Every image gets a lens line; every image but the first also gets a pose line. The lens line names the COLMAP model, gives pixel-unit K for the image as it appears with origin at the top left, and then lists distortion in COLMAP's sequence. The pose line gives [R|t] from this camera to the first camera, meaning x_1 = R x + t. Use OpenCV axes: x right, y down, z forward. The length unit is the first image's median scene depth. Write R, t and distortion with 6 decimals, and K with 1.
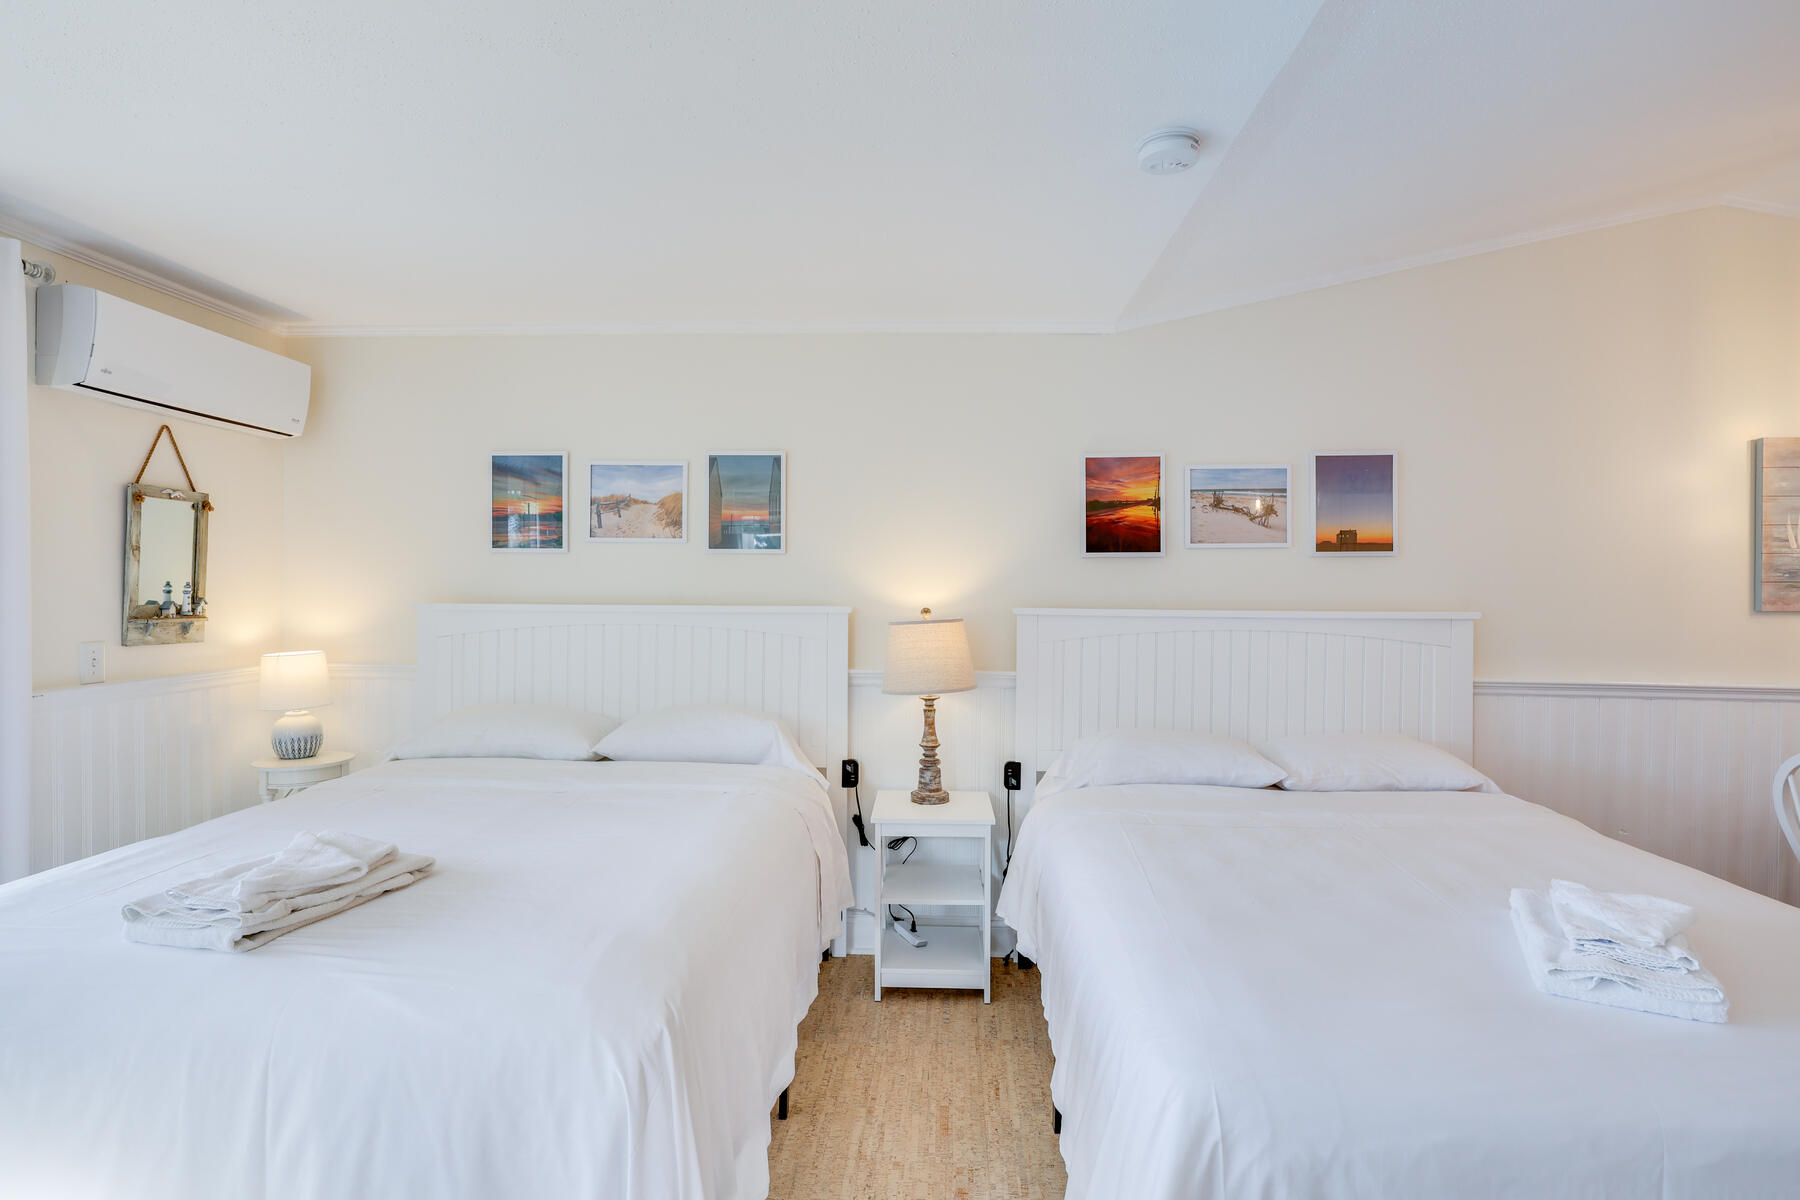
lens RADIAL K [[931.6, 0, 892.9], [0, 931.6, 598.6], [0, 0, 1]] dist [-0.000517, -0.001785]
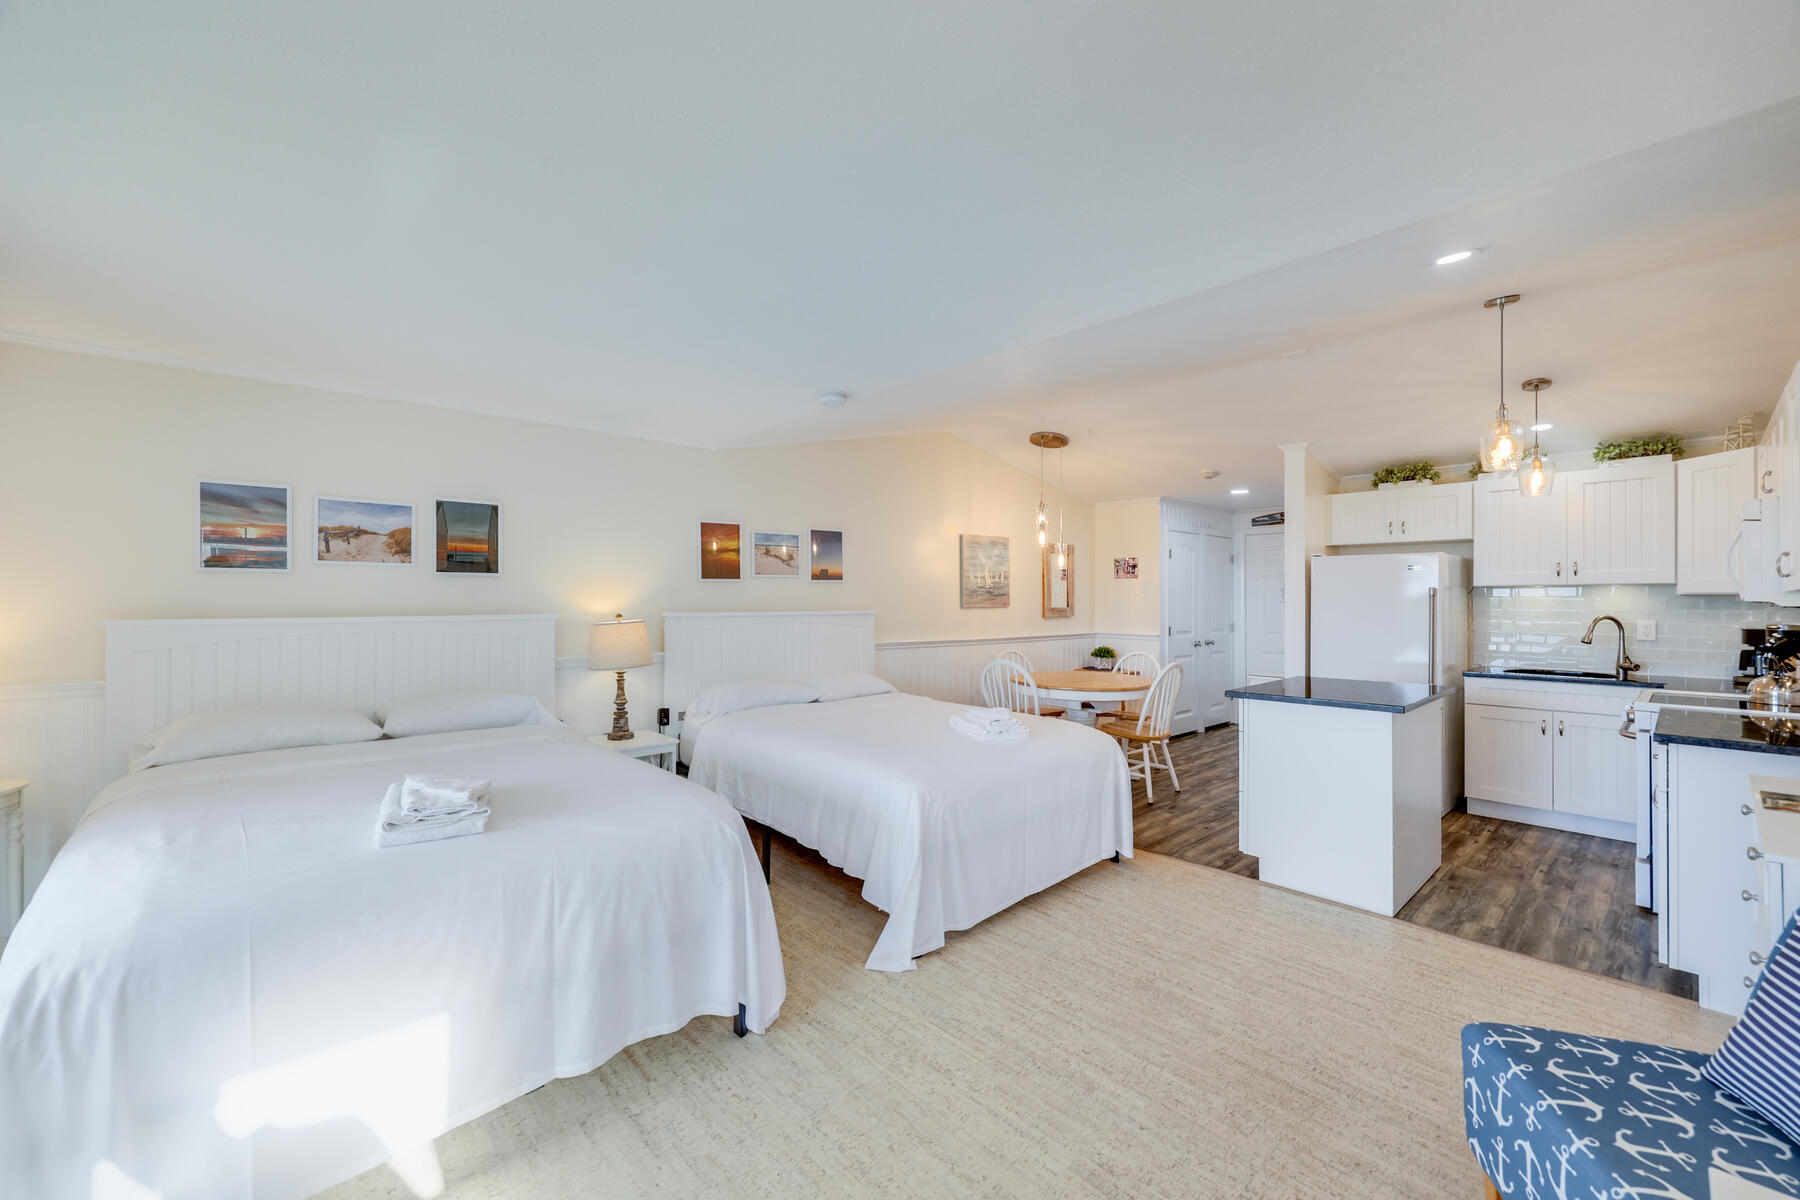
lens RADIAL K [[722.8, 0, 894.2], [0, 722.8, 596.7], [0, 0, 1]] dist [-0.000922, 0.000324]
pose [[0.708996, -0.004687, 0.705197, -0.485697], [0.013829, 0.999878, -0.007259, -0.003141], [-0.705077, 0.014899, 0.708974, -0.175603]]
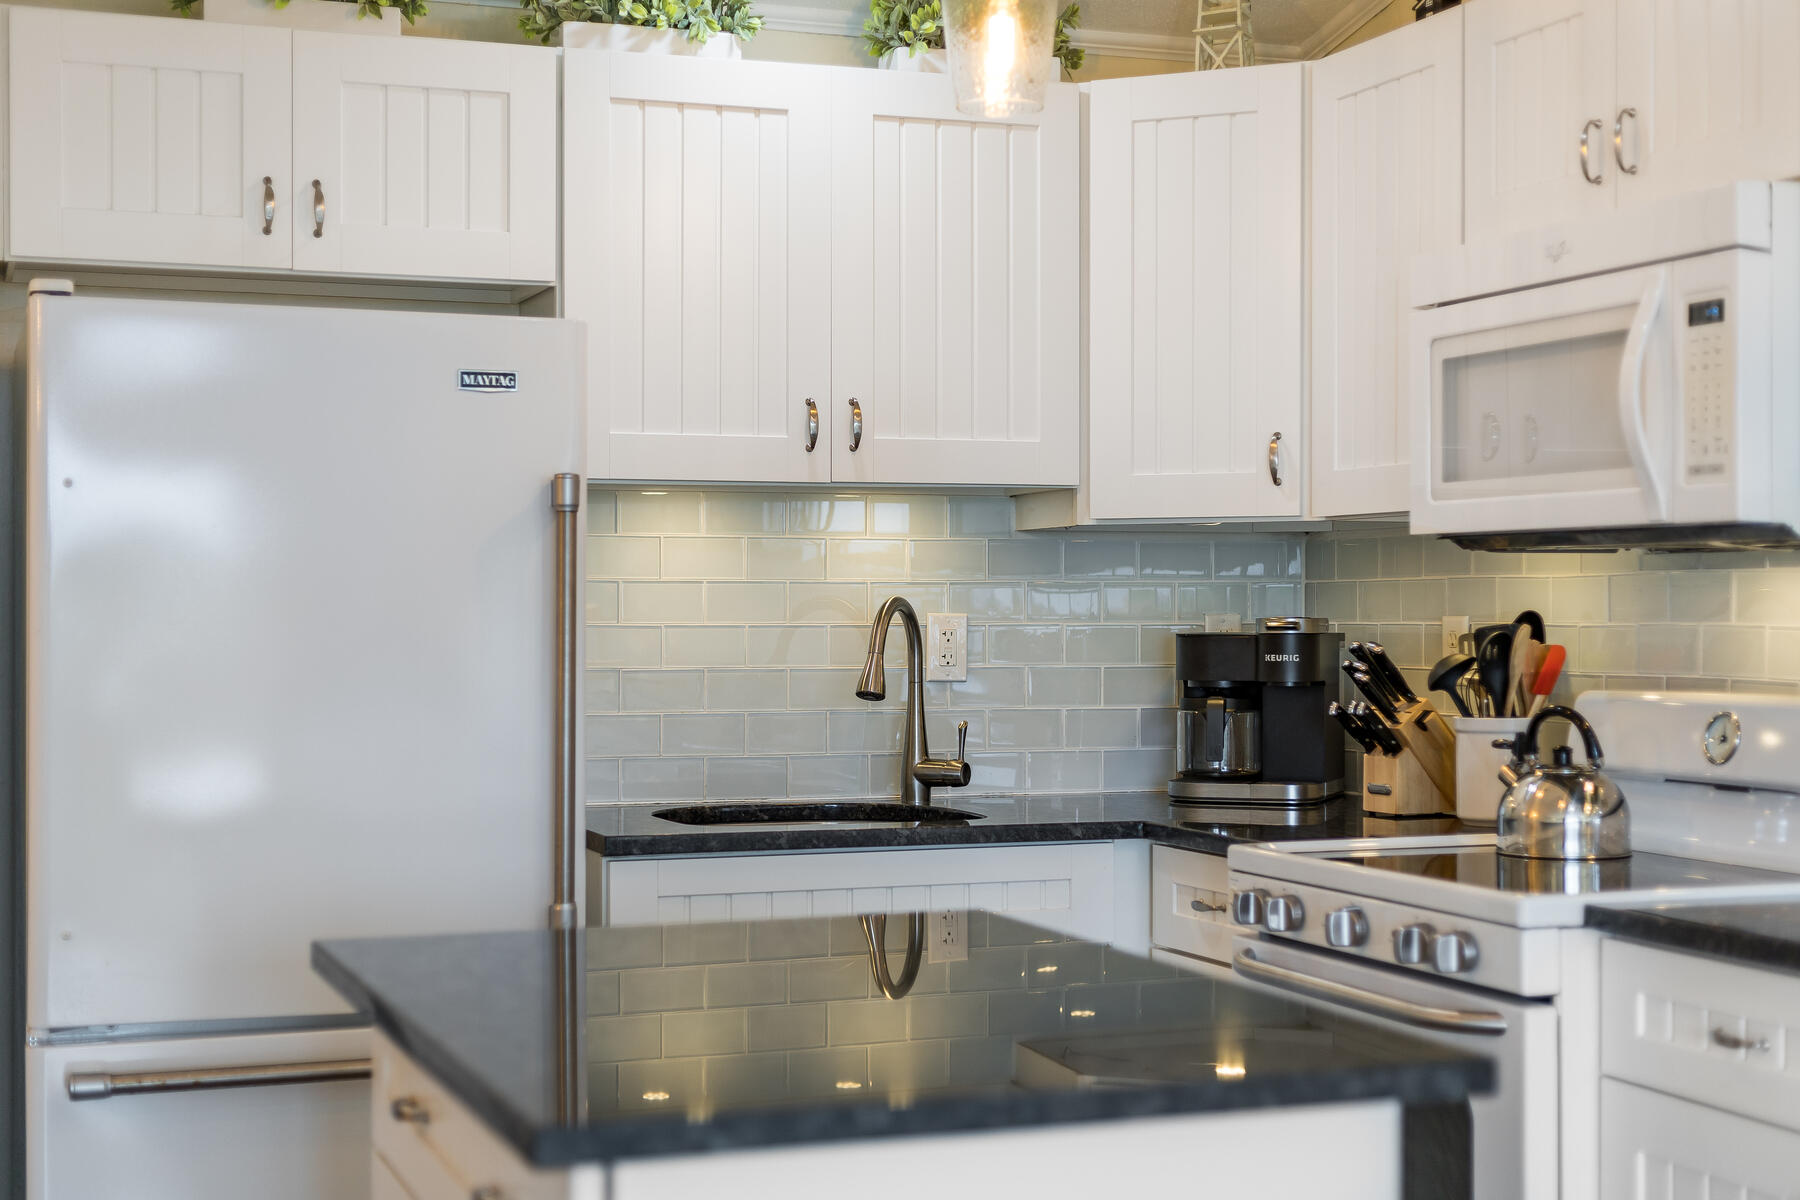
lens RADIAL K [[2620.9, 0, 895.8], [0, 2620.9, 655.0], [0, 0, 1]] dist [-0.006231, 0.029243]
pose [[-0.383290, -0.026188, 0.923257, 0.130988], [0.009332, 0.999437, 0.032223, 0.026728], [-0.923581, 0.020966, -0.382830, 0.381788]]
